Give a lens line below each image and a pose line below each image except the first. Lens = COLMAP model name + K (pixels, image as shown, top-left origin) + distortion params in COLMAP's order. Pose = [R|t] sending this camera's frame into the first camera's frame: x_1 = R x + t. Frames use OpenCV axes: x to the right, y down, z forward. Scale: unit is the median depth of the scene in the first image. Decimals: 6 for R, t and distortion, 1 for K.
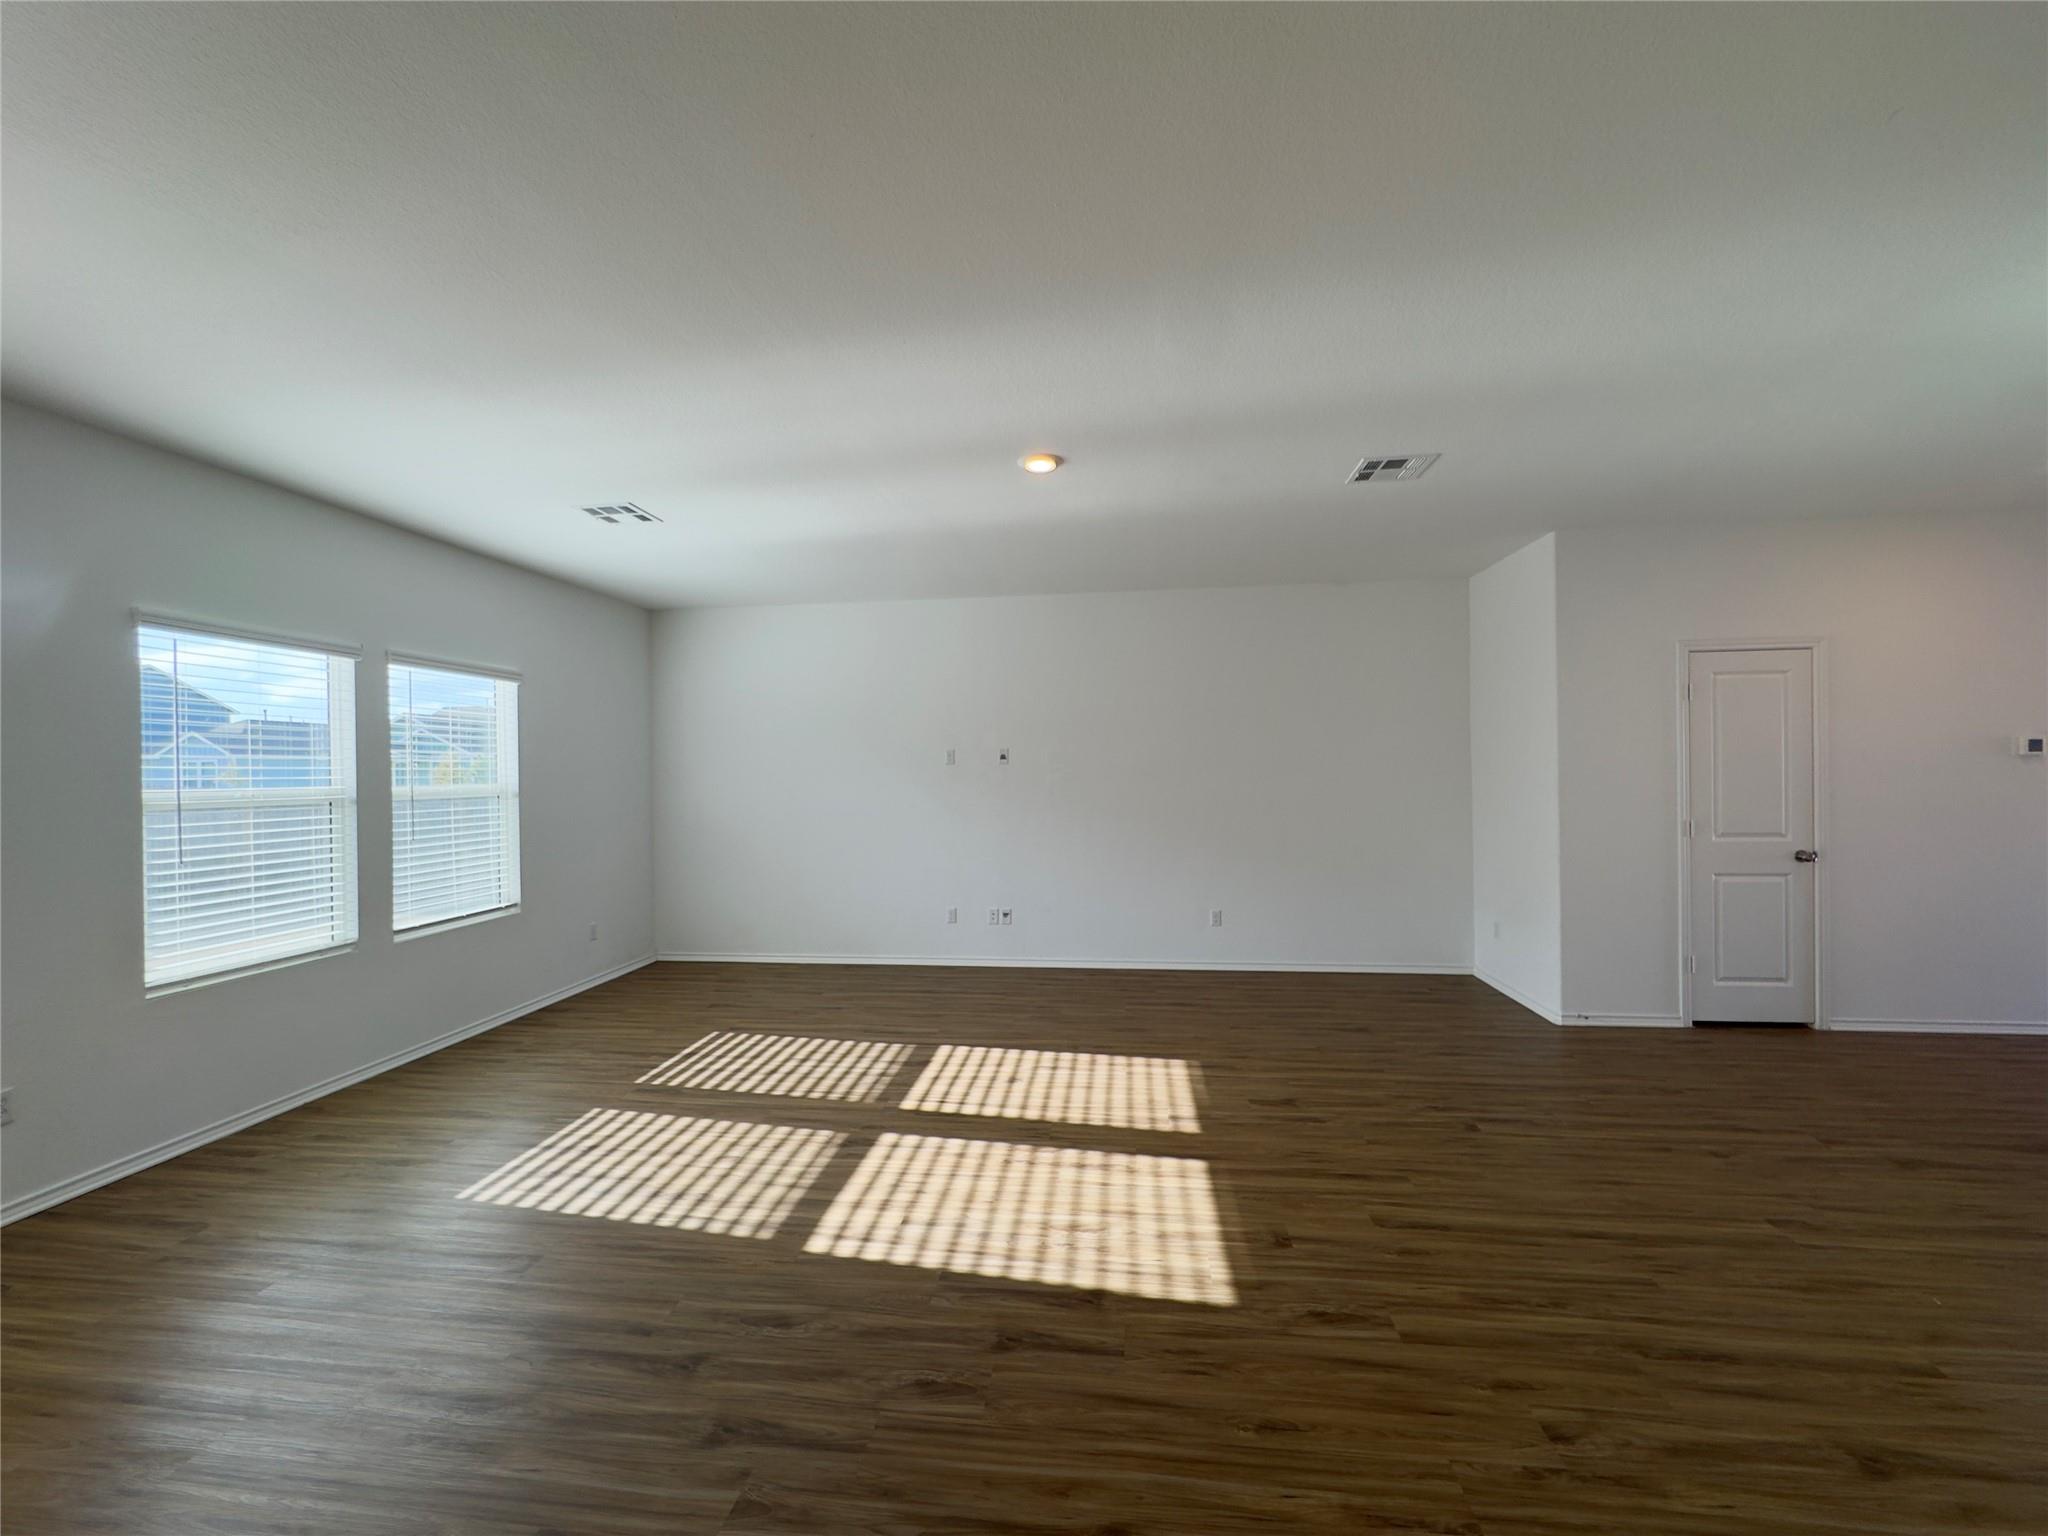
lens RADIAL K [[818.1, 0, 1041.0], [0, 818.1, 771.4], [0, 0, 1]] dist [-0.001461, 0.000042]
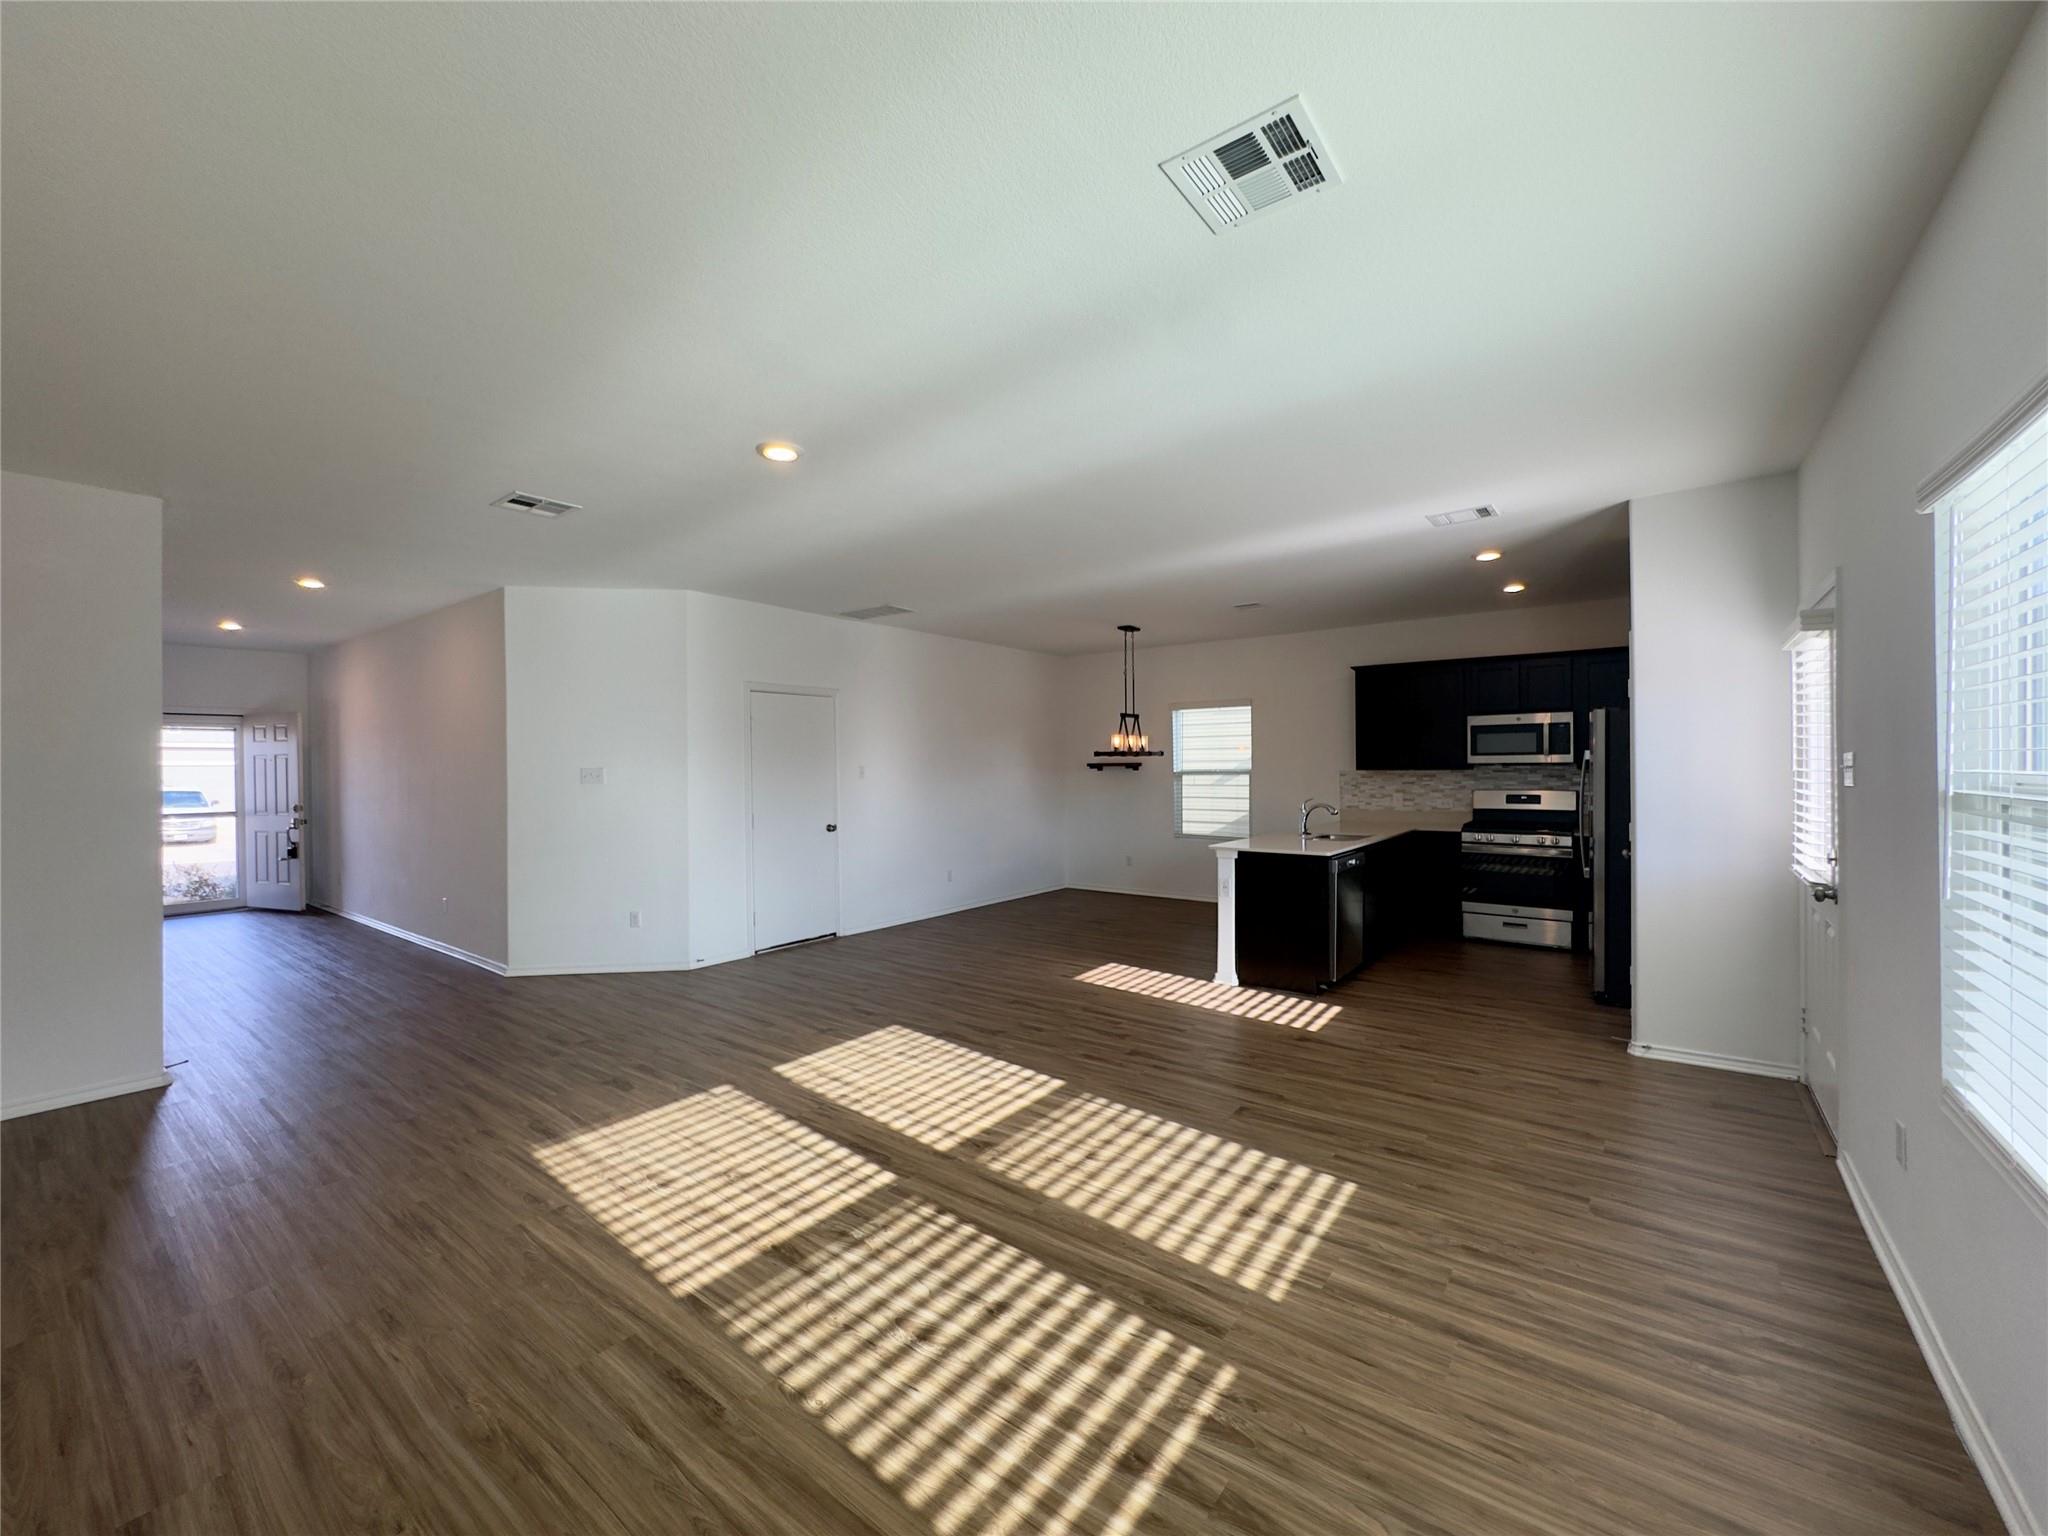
lens RADIAL K [[819.3, 0, 1021.1], [0, 819.3, 769.9], [0, 0, 1]] dist [-0.002253, 0.000167]
pose [[-0.853676, 0.023725, 0.520264, -0.749078], [0.027664, 0.999617, -0.000191, 0.006612], [-0.520070, 0.014230, -0.854005, 1.655001]]
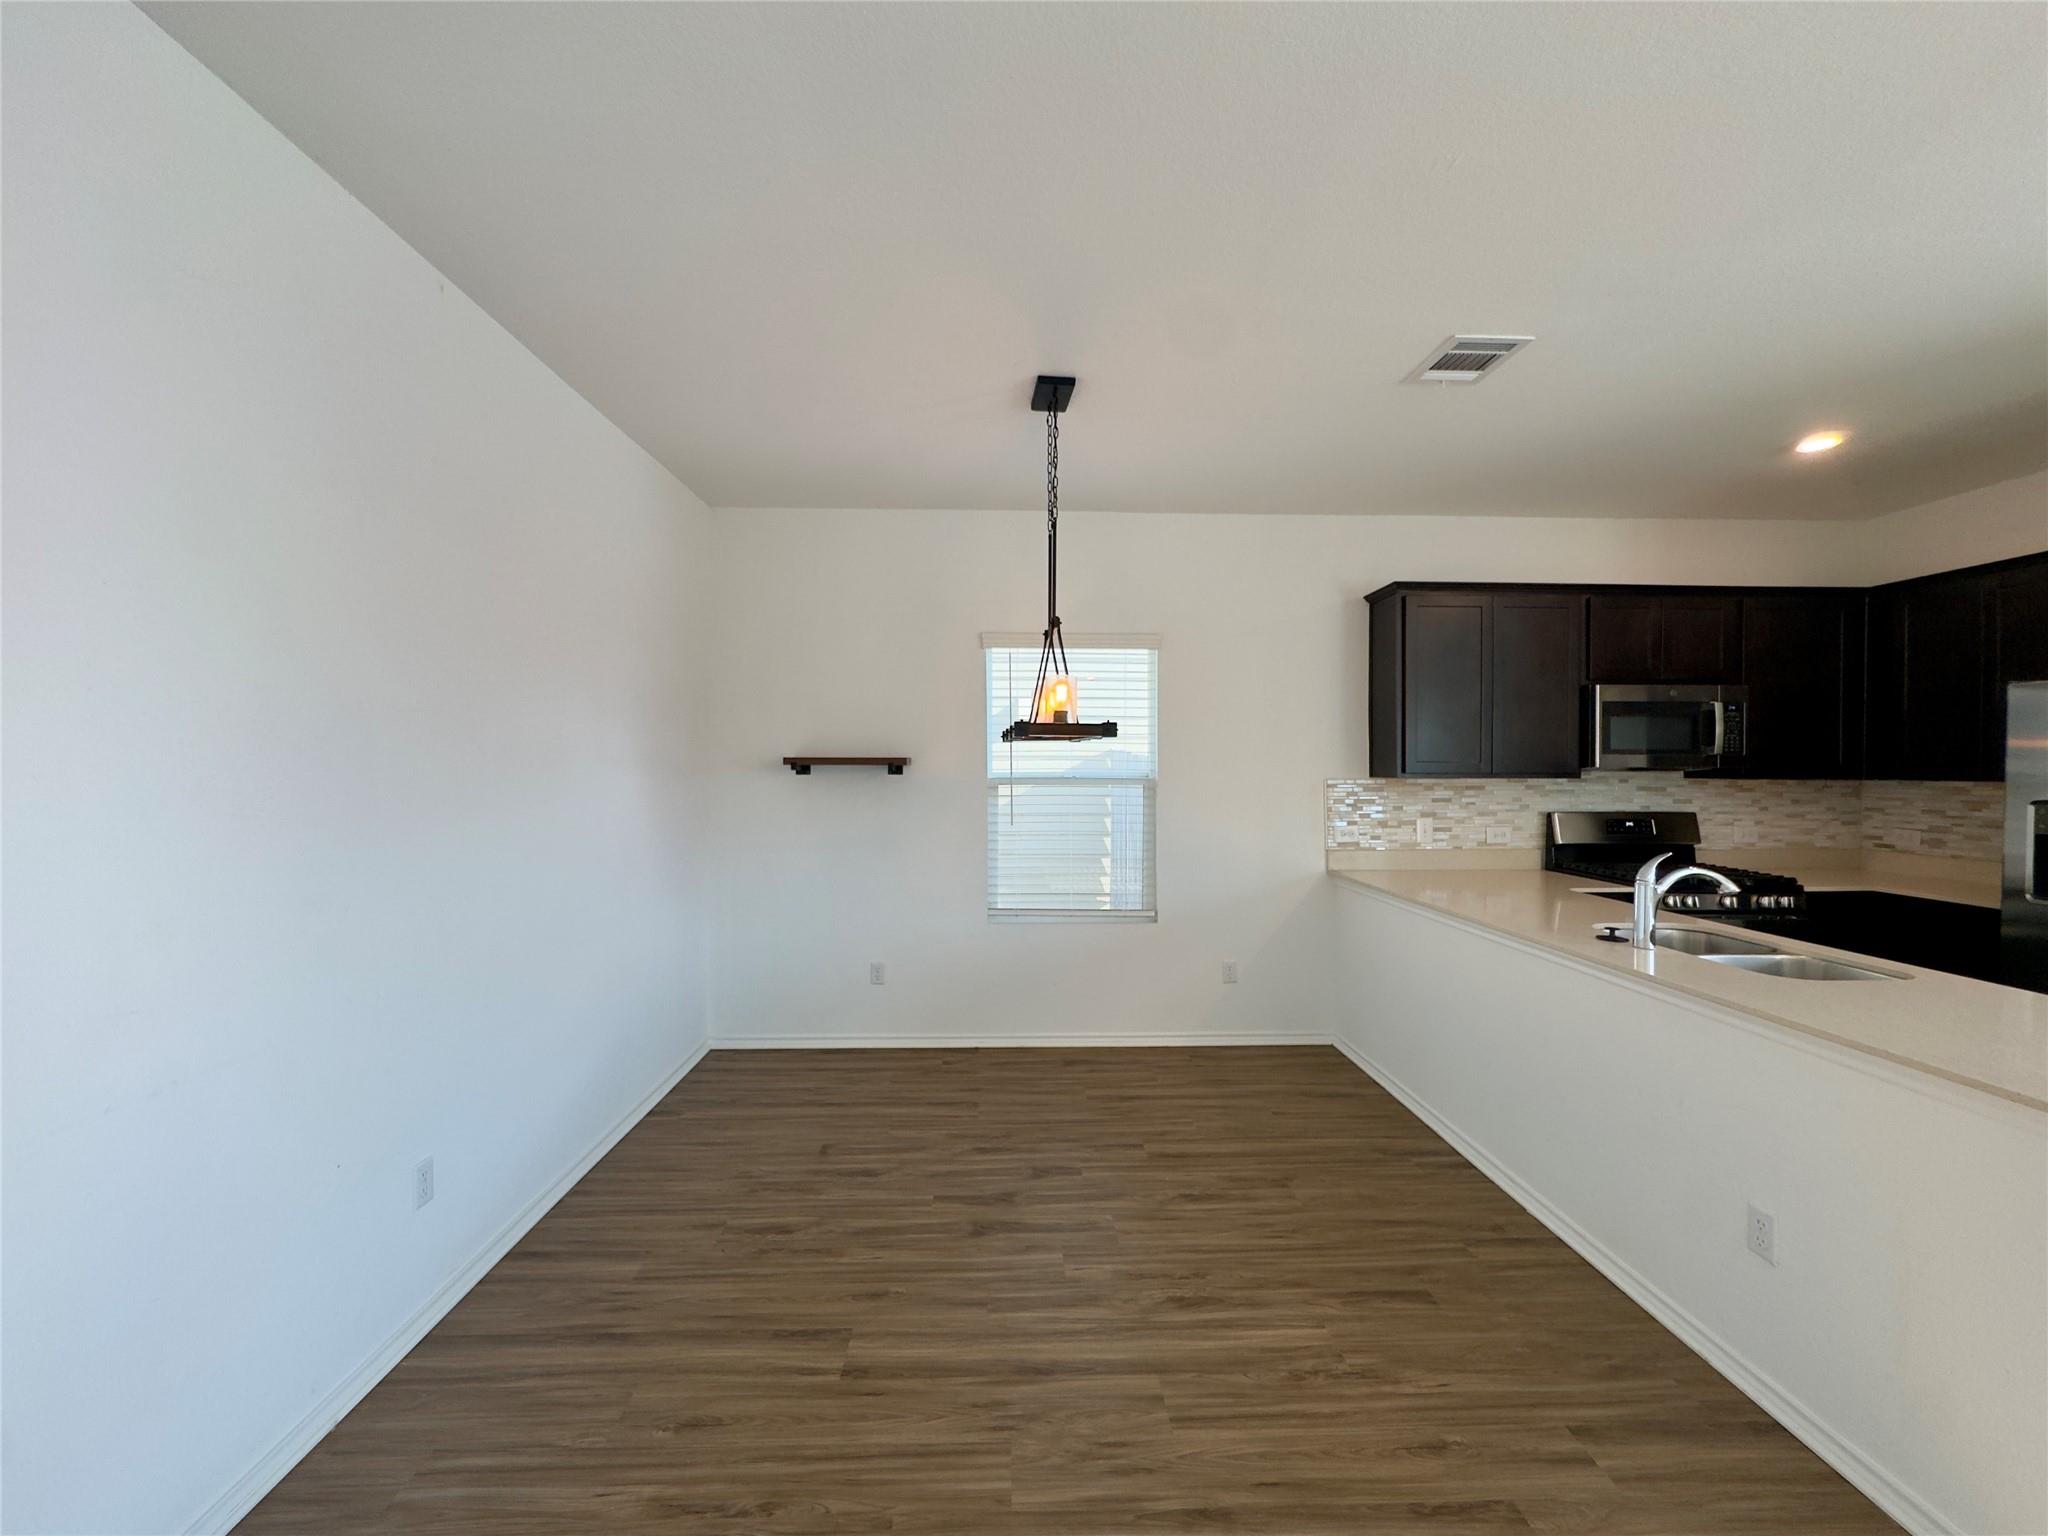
lens RADIAL K [[819.3, 0, 1021.1], [0, 819.3, 769.9], [0, 0, 1]] dist [-0.002253, 0.000167]
pose [[-0.990216, 0.016566, -0.138556, 0.298767], [0.014345, 0.999752, 0.017014, -0.006593], [0.138804, 0.014860, -0.990208, 0.413820]]
